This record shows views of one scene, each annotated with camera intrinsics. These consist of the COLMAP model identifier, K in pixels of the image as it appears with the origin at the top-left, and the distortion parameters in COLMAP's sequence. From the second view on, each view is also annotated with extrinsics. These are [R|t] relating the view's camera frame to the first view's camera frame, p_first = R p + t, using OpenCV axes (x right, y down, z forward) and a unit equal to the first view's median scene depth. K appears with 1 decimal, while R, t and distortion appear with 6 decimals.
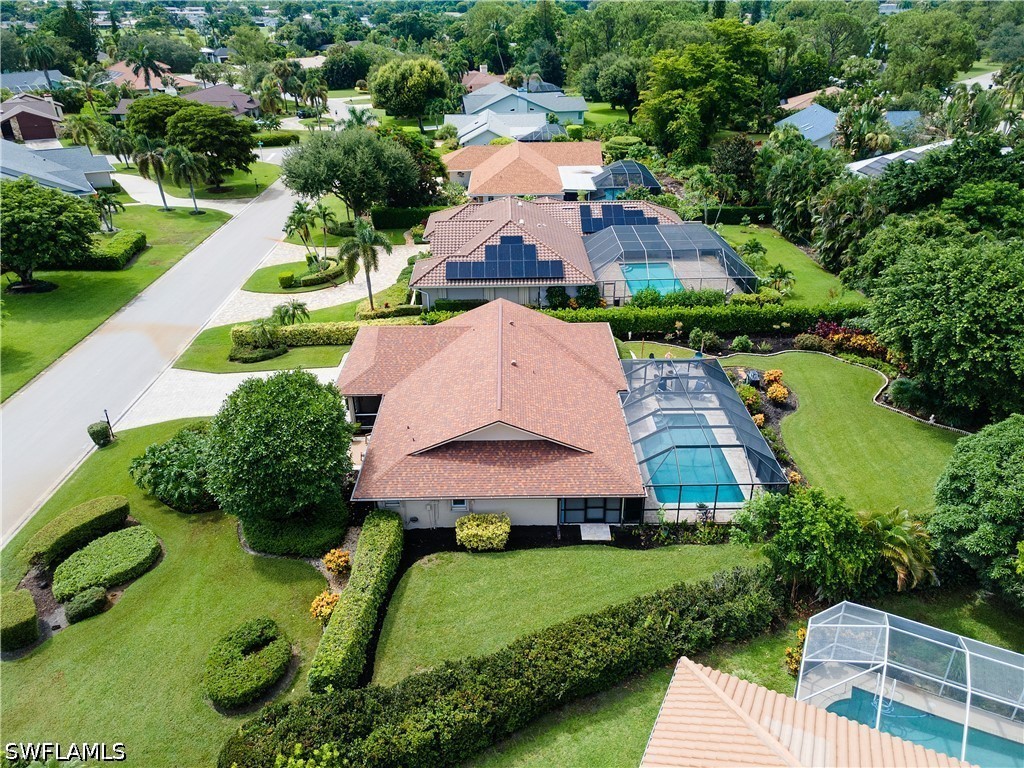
lens RADIAL K [[725.0, 0, 516.2], [0, 725.0, 389.7], [0, 0, 1]] dist [0.053688, 0.001137]
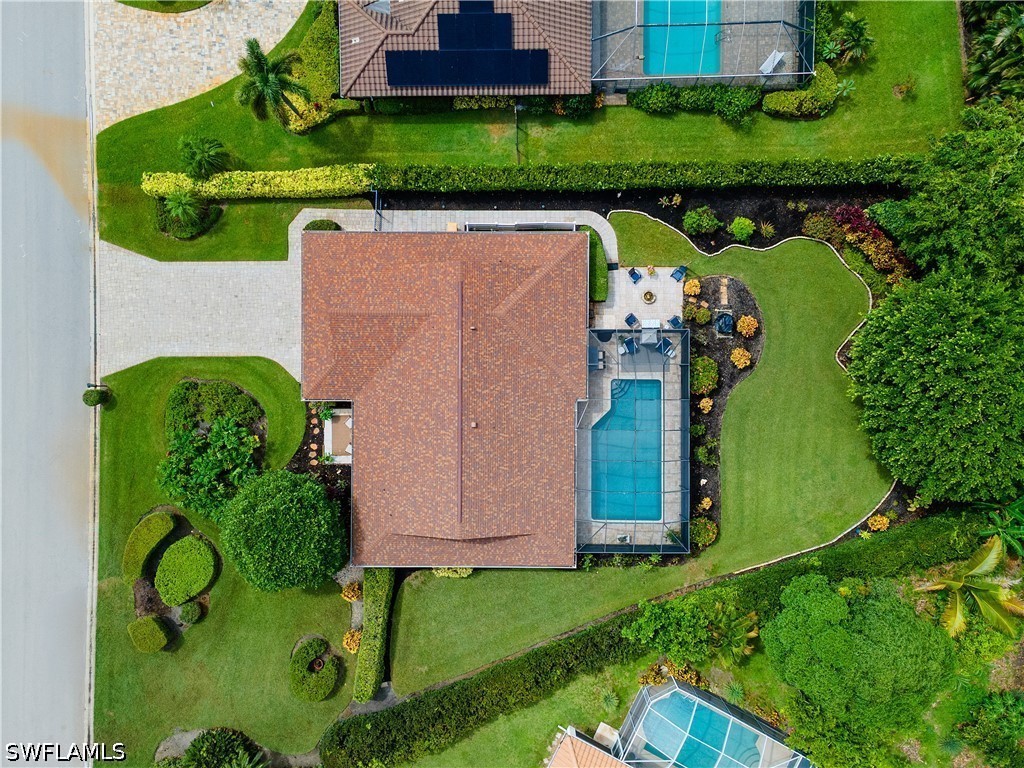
lens RADIAL K [[725.0, 0, 516.2], [0, 725.0, 389.7], [0, 0, 1]] dist [0.053688, 0.001137]
pose [[0.999874, 0.015853, 0.000744, 0.052660], [-0.008362, 0.486387, 0.873704, -0.912397], [0.013489, -0.873600, 0.486458, 0.503836]]
